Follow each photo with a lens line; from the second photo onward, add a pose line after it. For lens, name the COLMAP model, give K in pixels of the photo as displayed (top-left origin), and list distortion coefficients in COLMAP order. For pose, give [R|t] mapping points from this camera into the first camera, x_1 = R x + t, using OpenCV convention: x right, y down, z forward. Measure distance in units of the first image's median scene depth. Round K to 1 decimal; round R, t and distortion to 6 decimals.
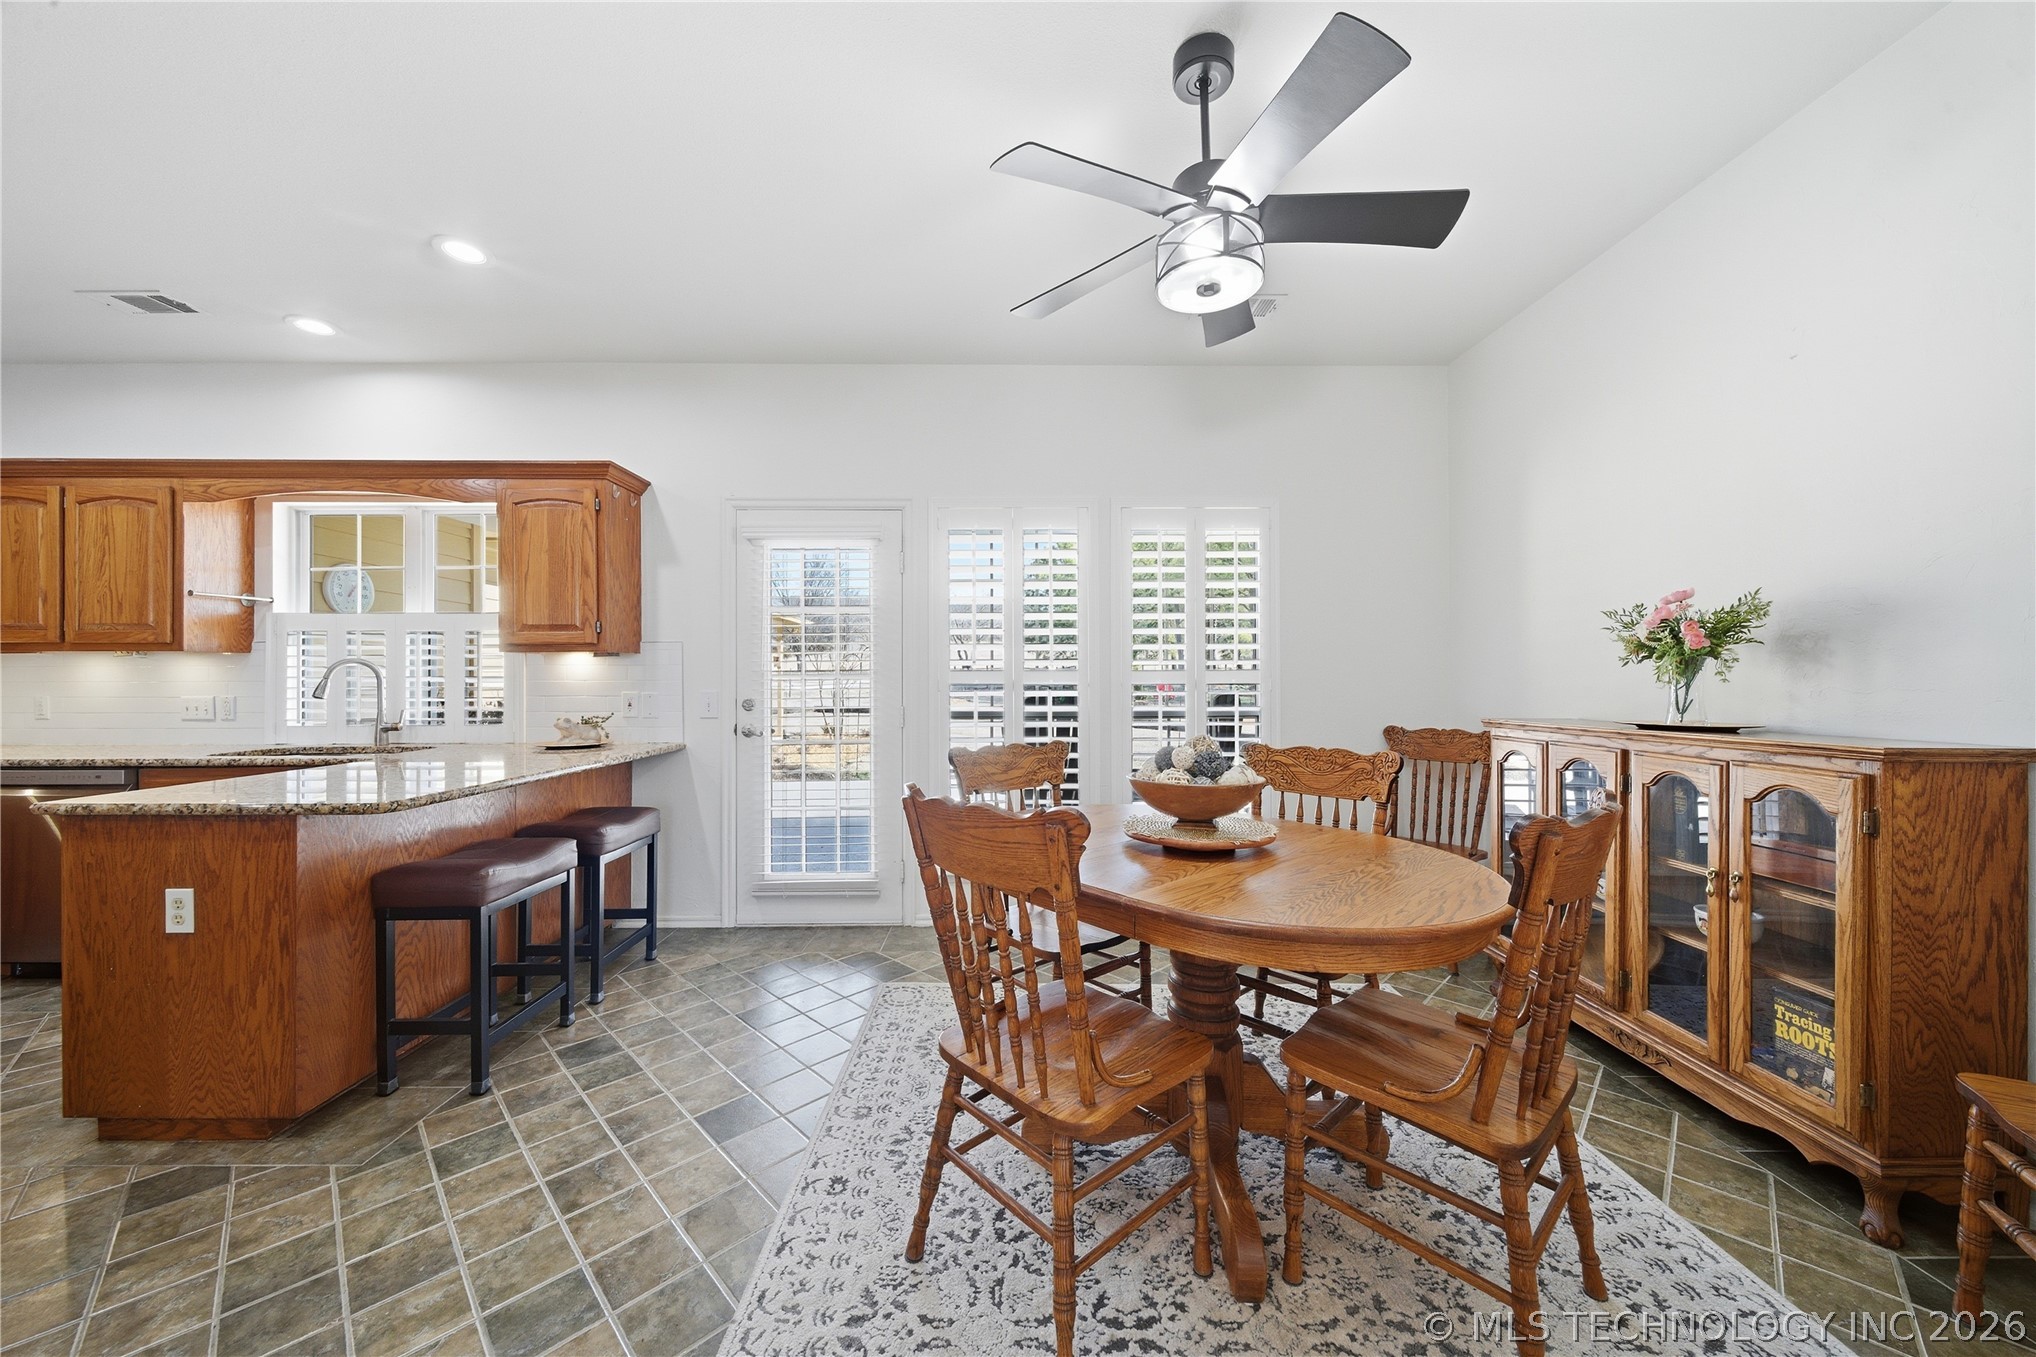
lens RADIAL K [[719.5, 0, 1011.3], [0, 719.5, 677.6], [0, 0, 1]] dist [-0.001419, -0.000410]
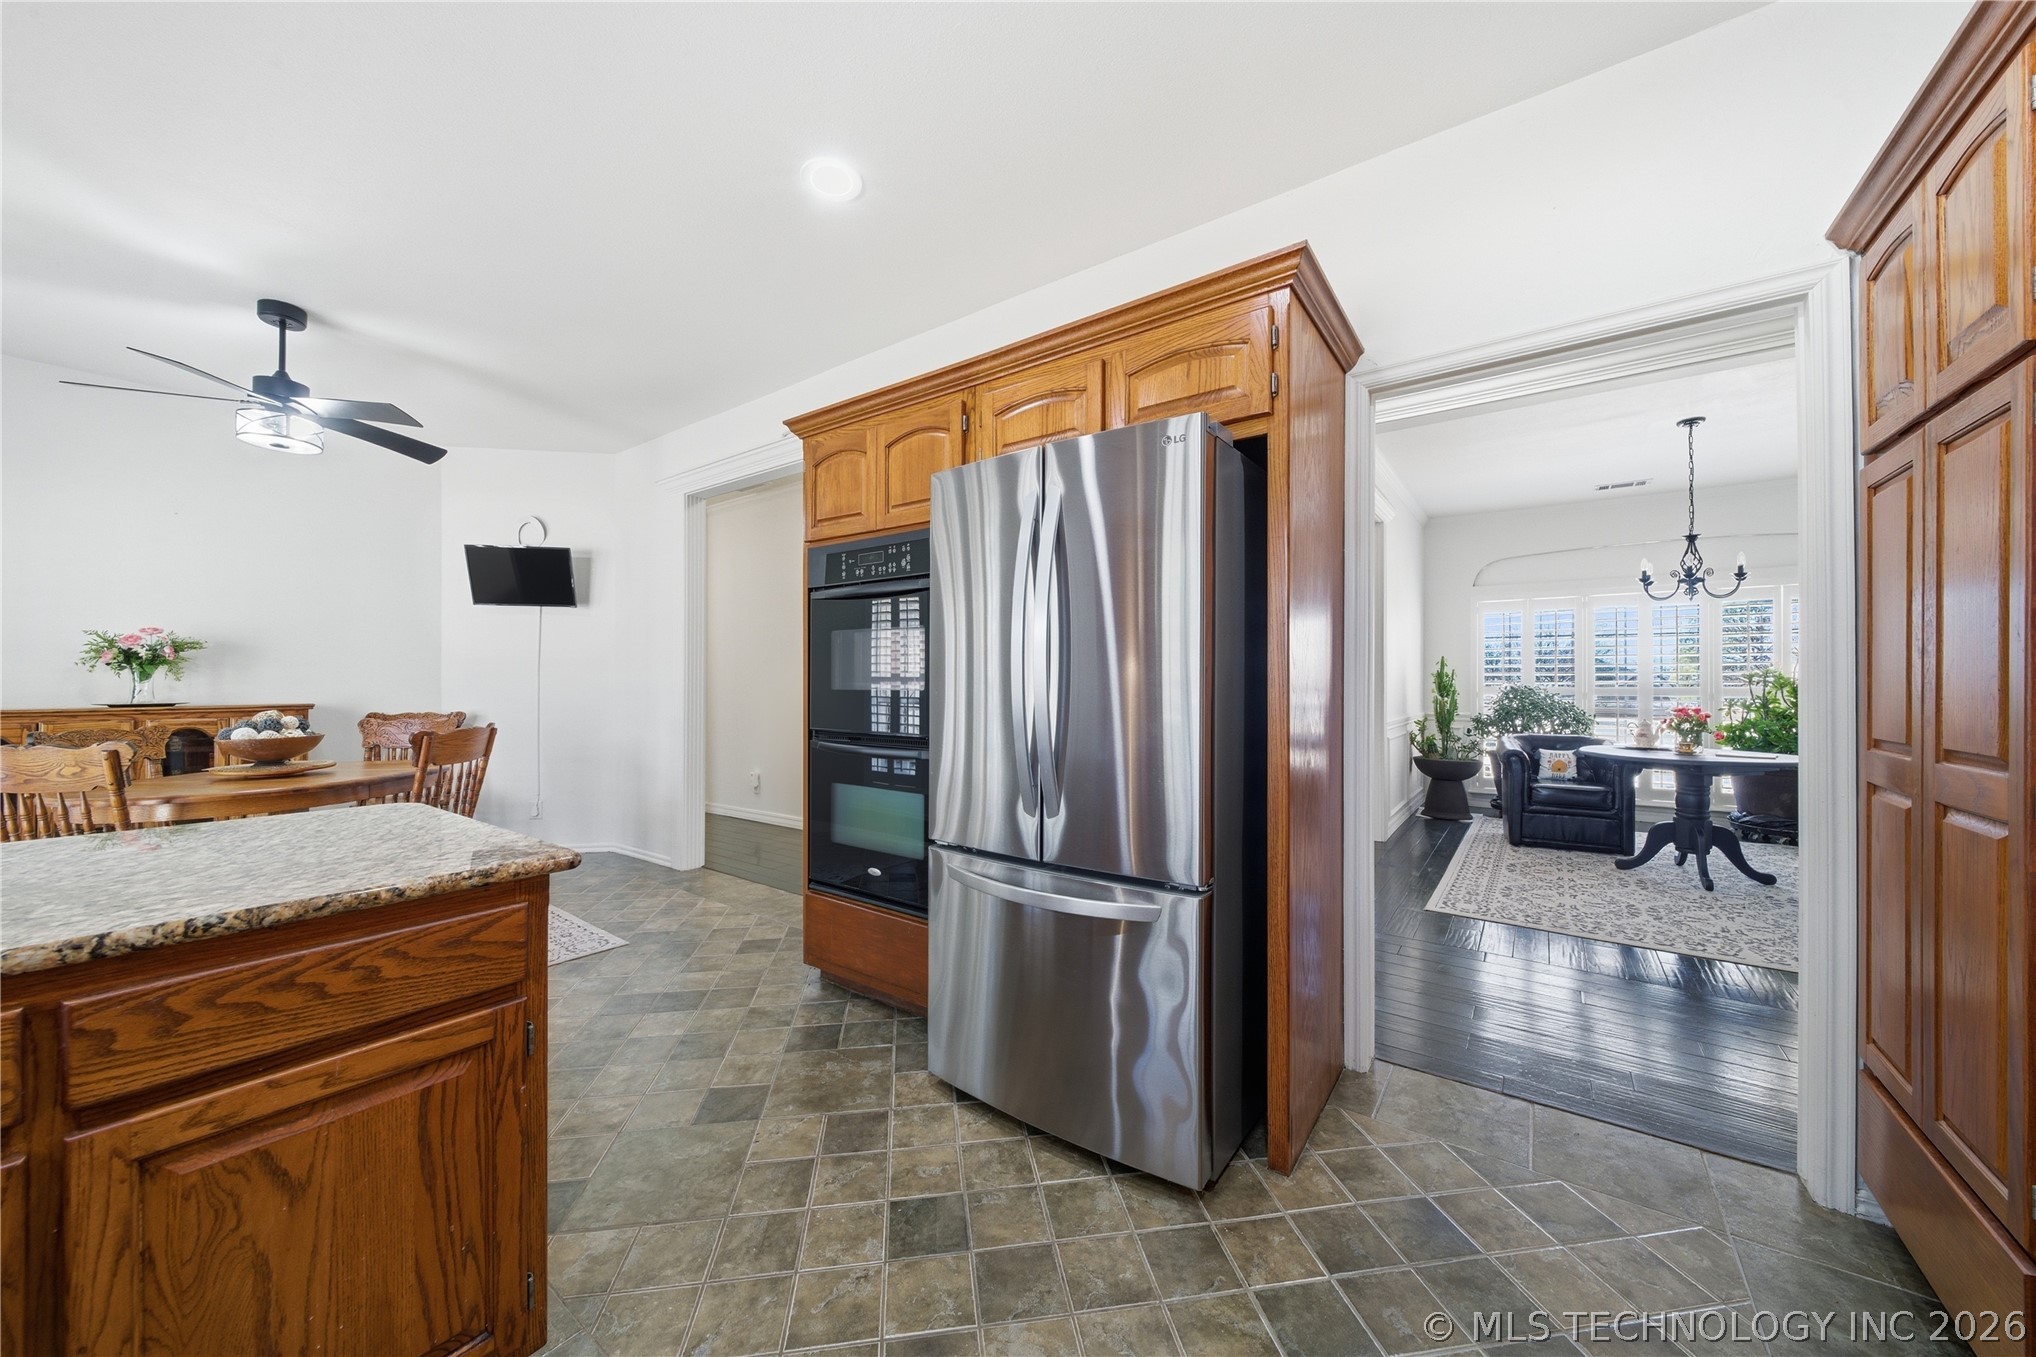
lens RADIAL K [[721.1, 0, 1018.0], [0, 721.1, 678.5], [0, 0, 1]] dist [0.000422, -0.001849]
pose [[-0.802581, 0.003349, 0.596534, -1.194297], [-0.004204, 0.999928, -0.011270, 0.011182], [-0.596529, -0.011553, -0.802509, 0.739185]]
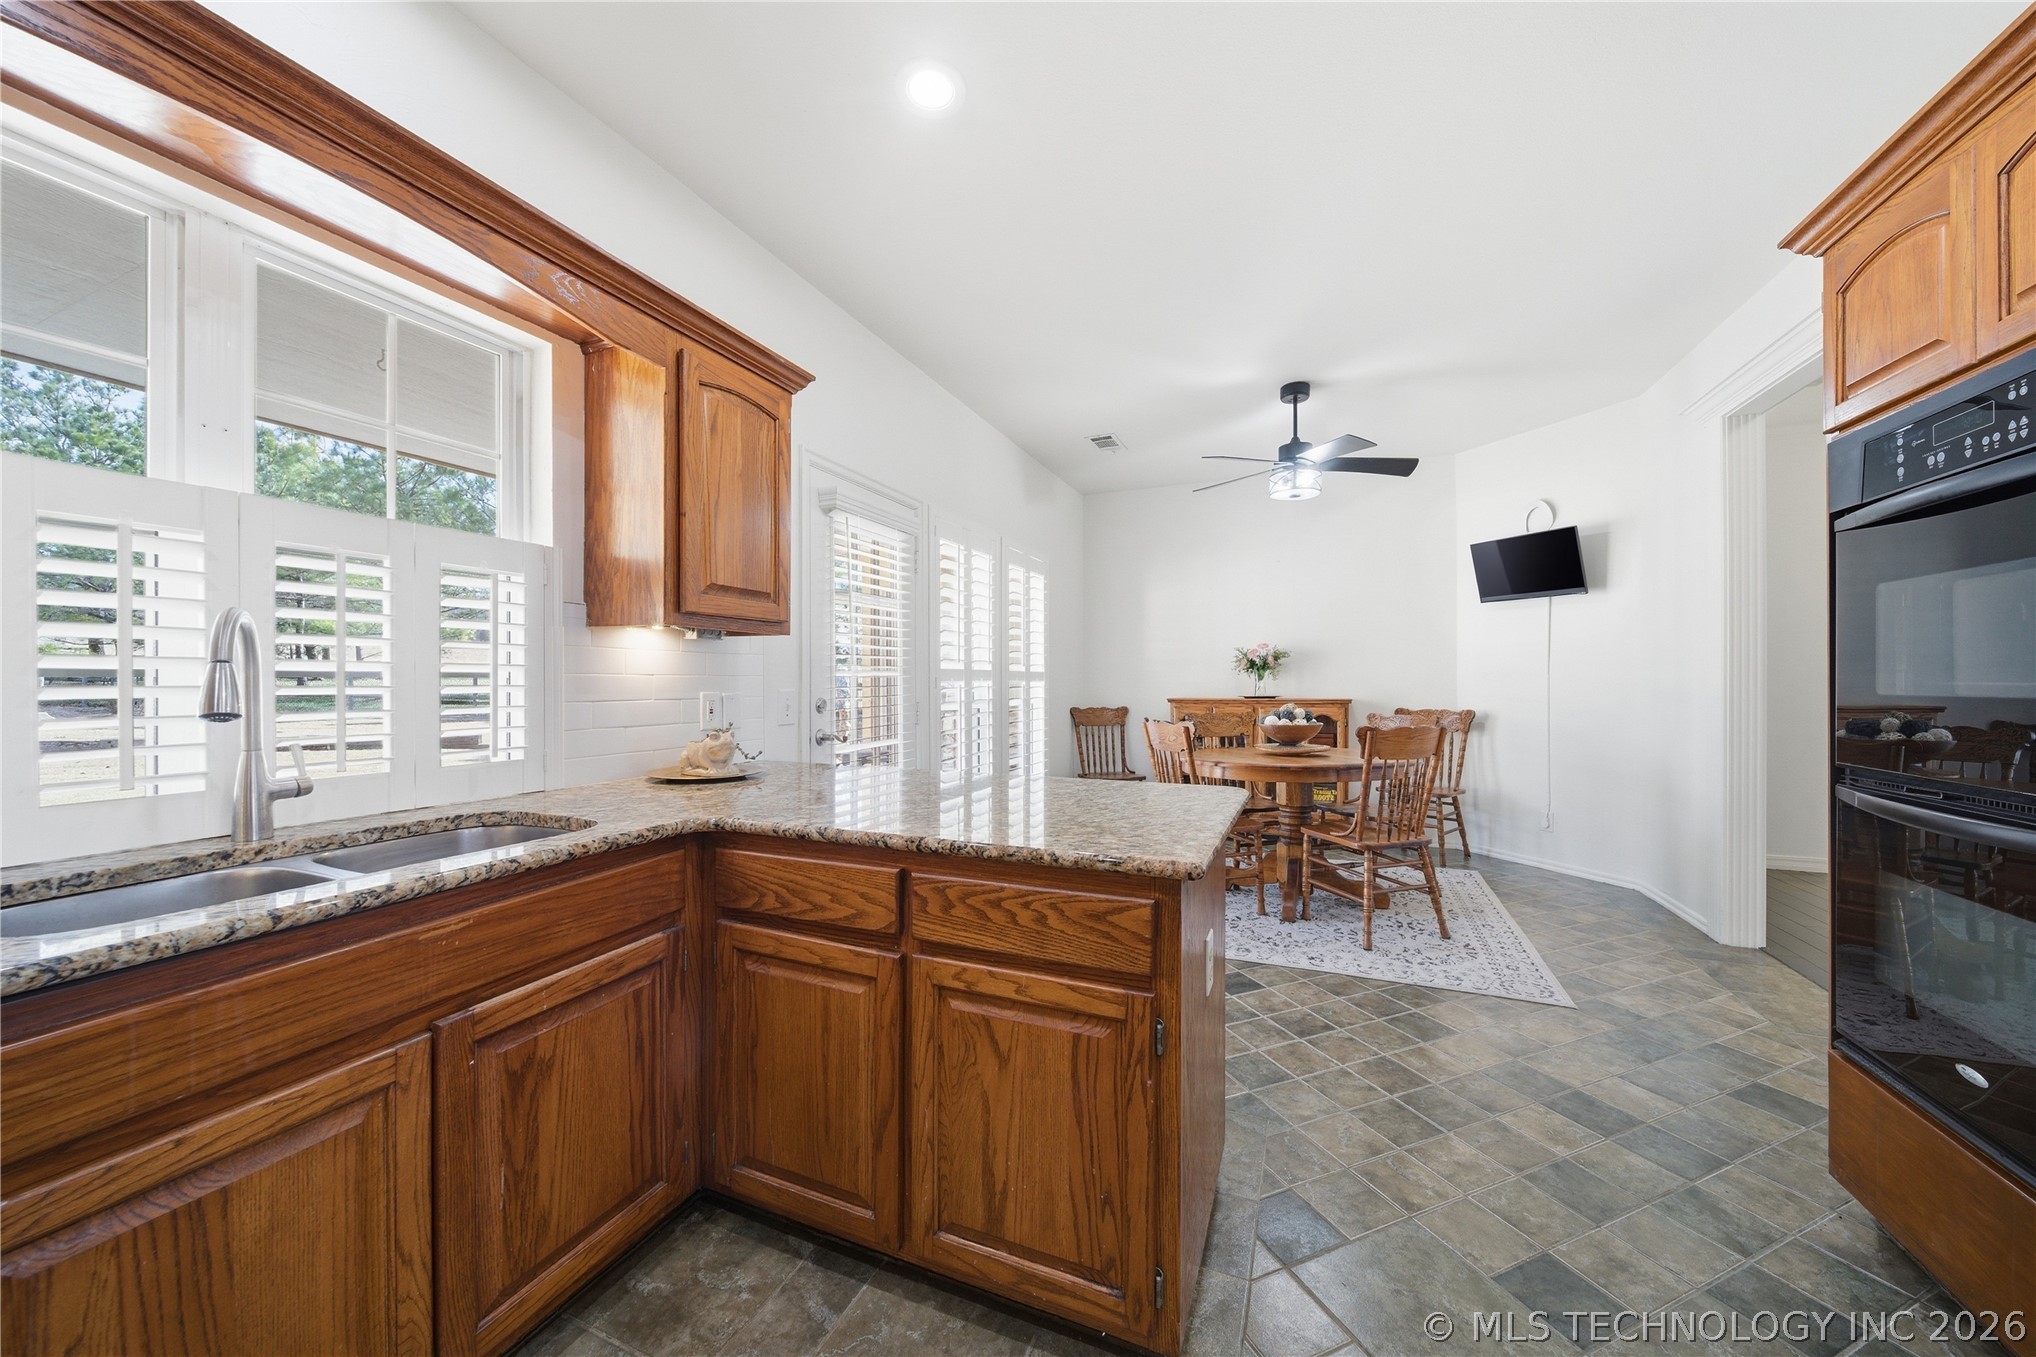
lens RADIAL K [[719.6, 0, 1015.0], [0, 719.6, 678.7], [0, 0, 1]] dist [-0.001429, -0.000153]
pose [[0.396990, 0.003414, 0.917817, -1.142181], [-0.003677, 0.999991, -0.002129, 0.009123], [-0.917816, -0.002530, 0.396999, 0.511830]]
